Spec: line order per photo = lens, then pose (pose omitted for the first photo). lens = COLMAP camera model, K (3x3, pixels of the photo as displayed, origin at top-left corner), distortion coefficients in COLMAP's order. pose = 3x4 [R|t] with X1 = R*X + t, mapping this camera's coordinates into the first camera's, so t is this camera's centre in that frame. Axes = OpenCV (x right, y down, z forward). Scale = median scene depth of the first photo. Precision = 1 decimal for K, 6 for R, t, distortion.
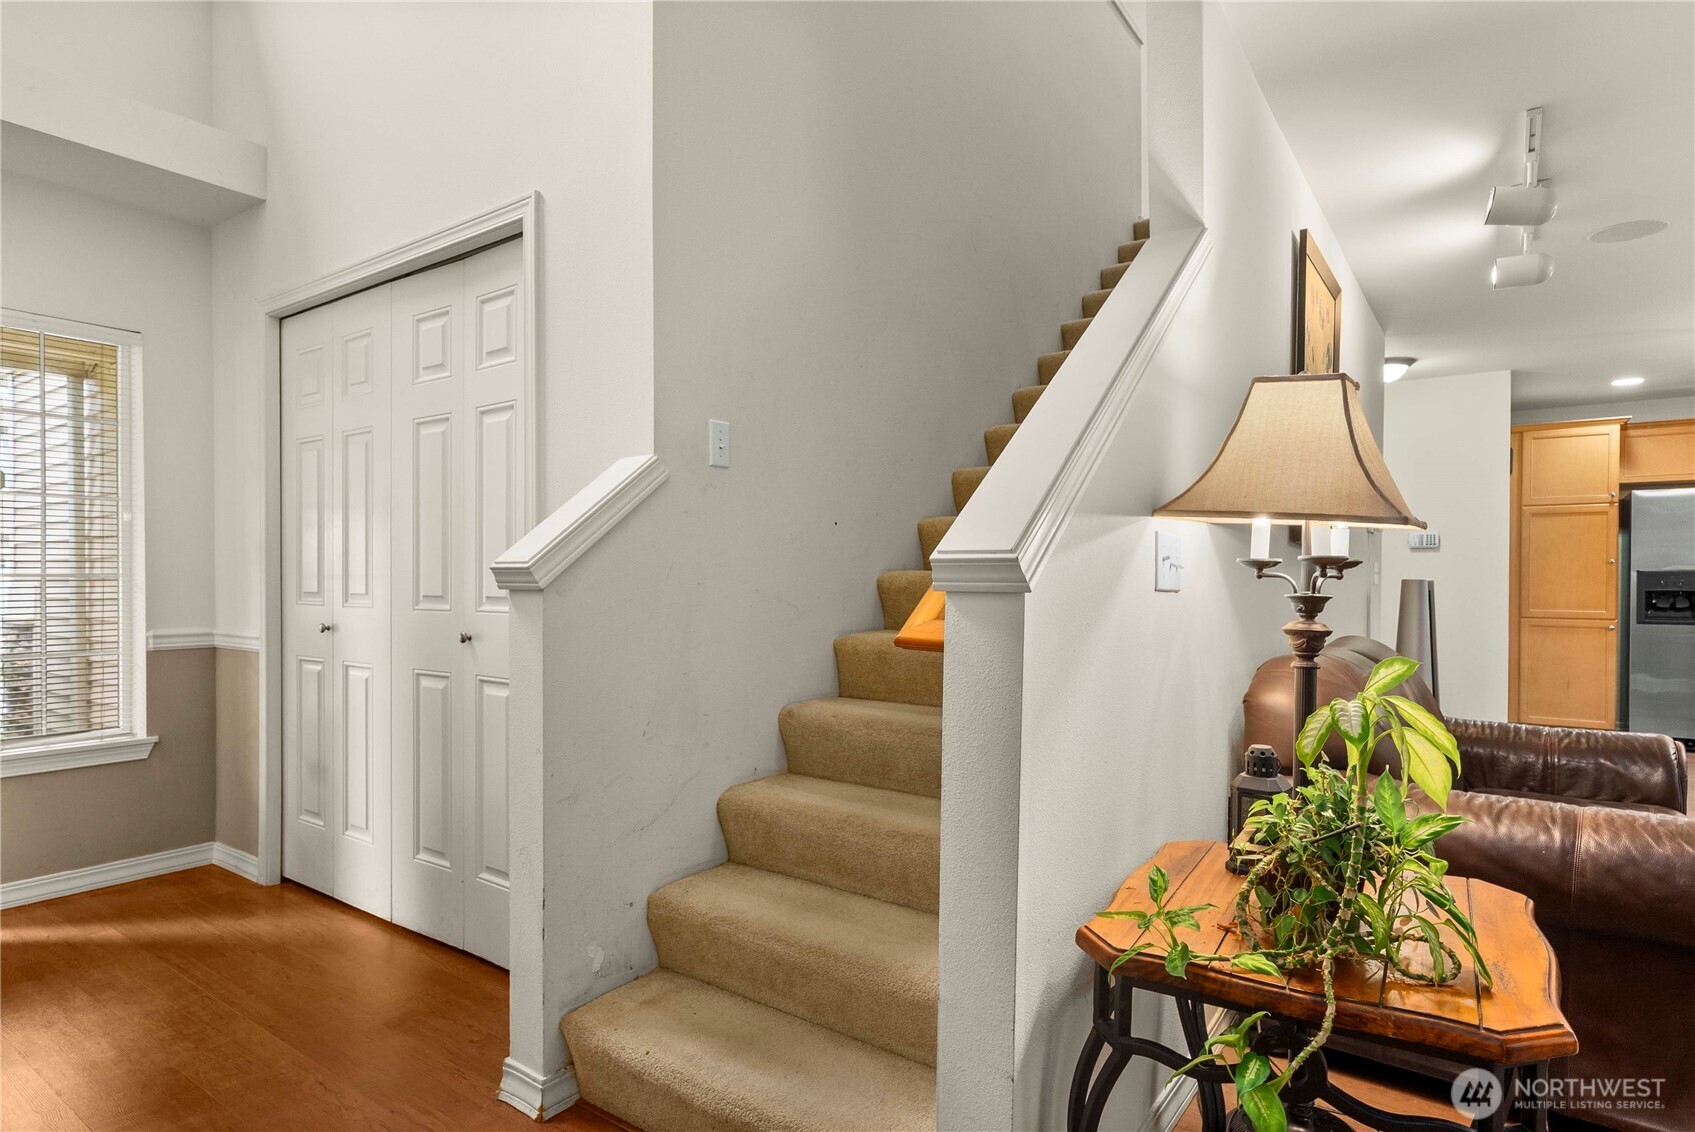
lens RADIAL K [[885.7, 0, 852.6], [0, 885.7, 586.5], [0, 0, 1]] dist [0.003957, -0.022798]
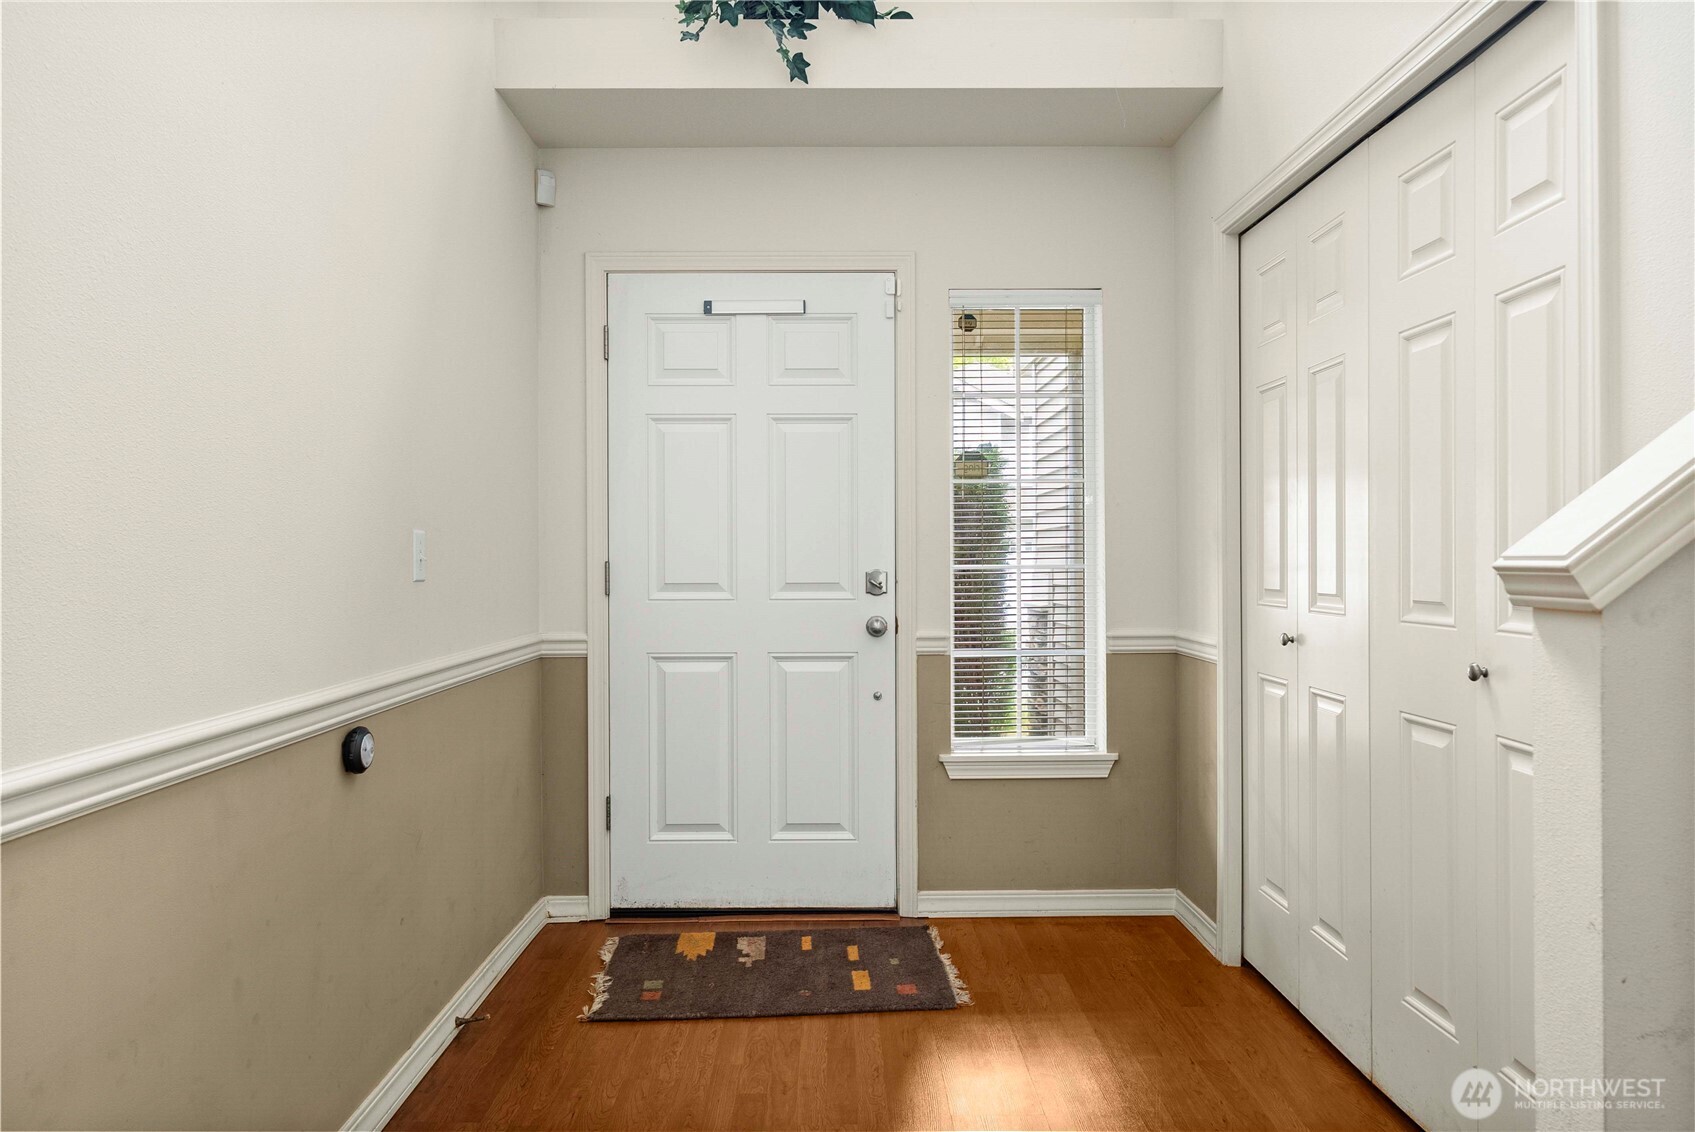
lens RADIAL K [[1173.4, 0, 847.5], [0, 1173.4, 566.0], [0, 0, 1]] dist [0.061035, -0.075843]
pose [[0.599457, -0.003728, -0.800399, -0.031326], [-0.000402, 0.999988, -0.004959, -0.009036], [0.800407, 0.003295, 0.599448, 0.121235]]
